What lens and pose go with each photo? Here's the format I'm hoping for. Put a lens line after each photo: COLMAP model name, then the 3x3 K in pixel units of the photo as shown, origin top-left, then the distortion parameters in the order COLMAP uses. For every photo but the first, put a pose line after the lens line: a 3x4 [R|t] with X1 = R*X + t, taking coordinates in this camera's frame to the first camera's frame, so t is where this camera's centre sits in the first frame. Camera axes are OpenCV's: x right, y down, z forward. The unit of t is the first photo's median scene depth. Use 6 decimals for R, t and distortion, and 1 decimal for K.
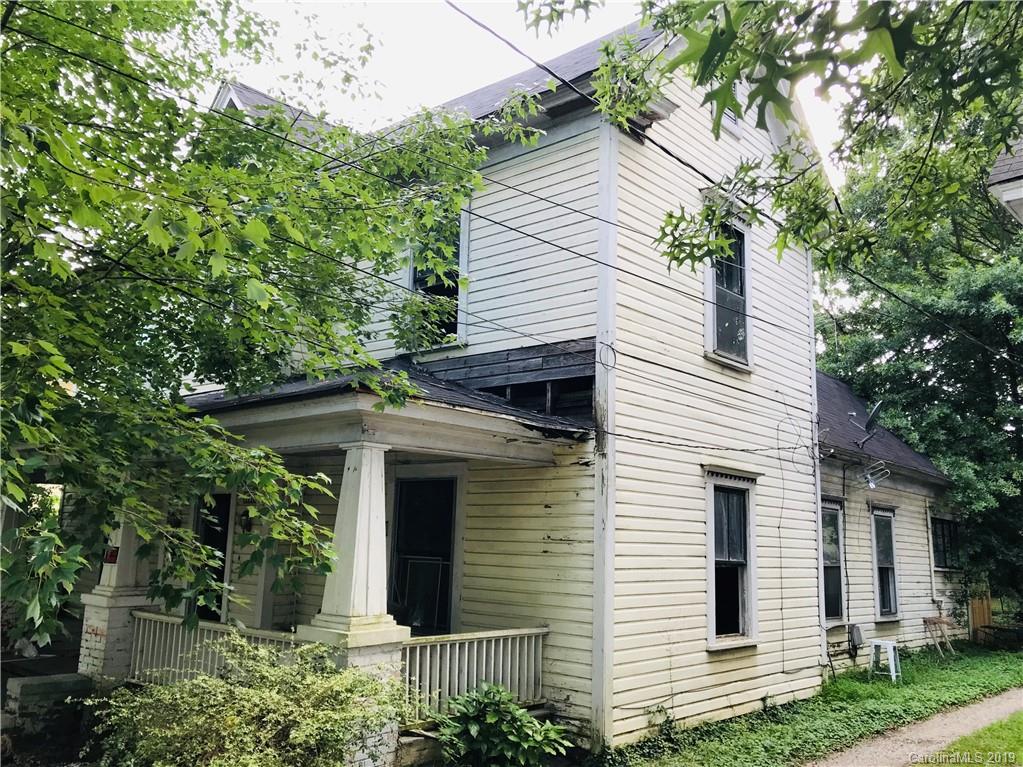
lens RADIAL K [[895.1, 0, 511.5], [0, 895.1, 383.5], [0, 0, 1]] dist [-0.004125, -0.012663]
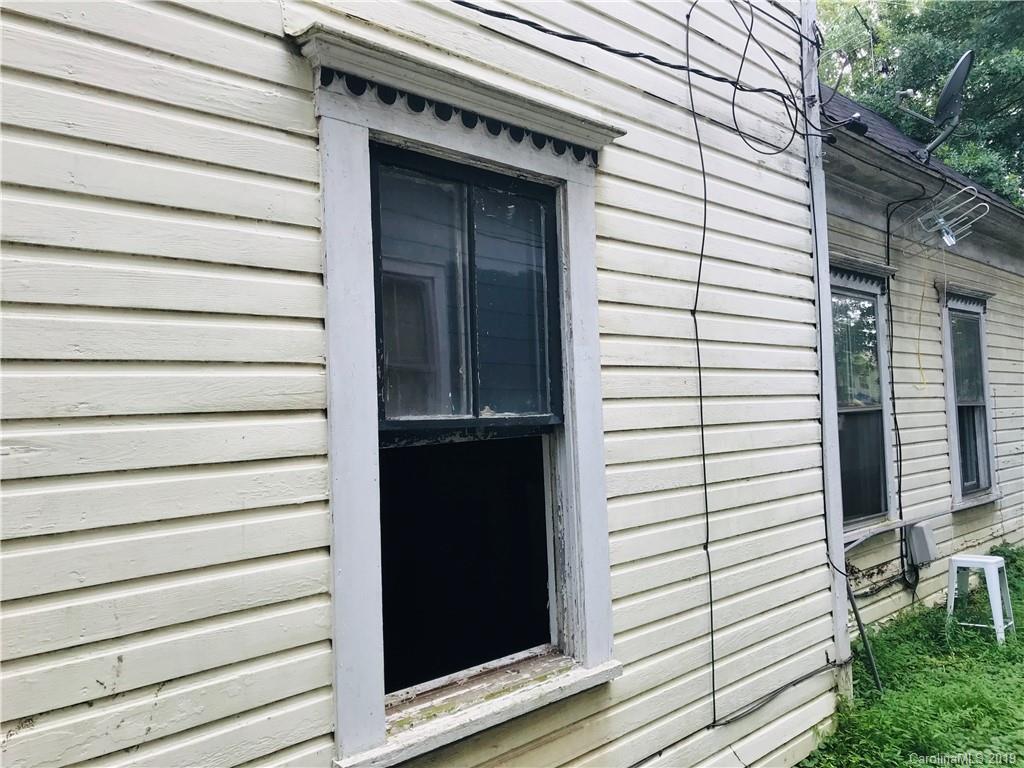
lens RADIAL K [[834.9, 0, 512.5], [0, 834.9, 381.5], [0, 0, 1]] dist [0.039419, -0.035413]
pose [[0.995736, -0.063379, -0.067030, 0.198807], [0.072548, 0.986822, 0.144633, 0.108227], [0.056980, -0.148880, 0.987212, 0.538589]]
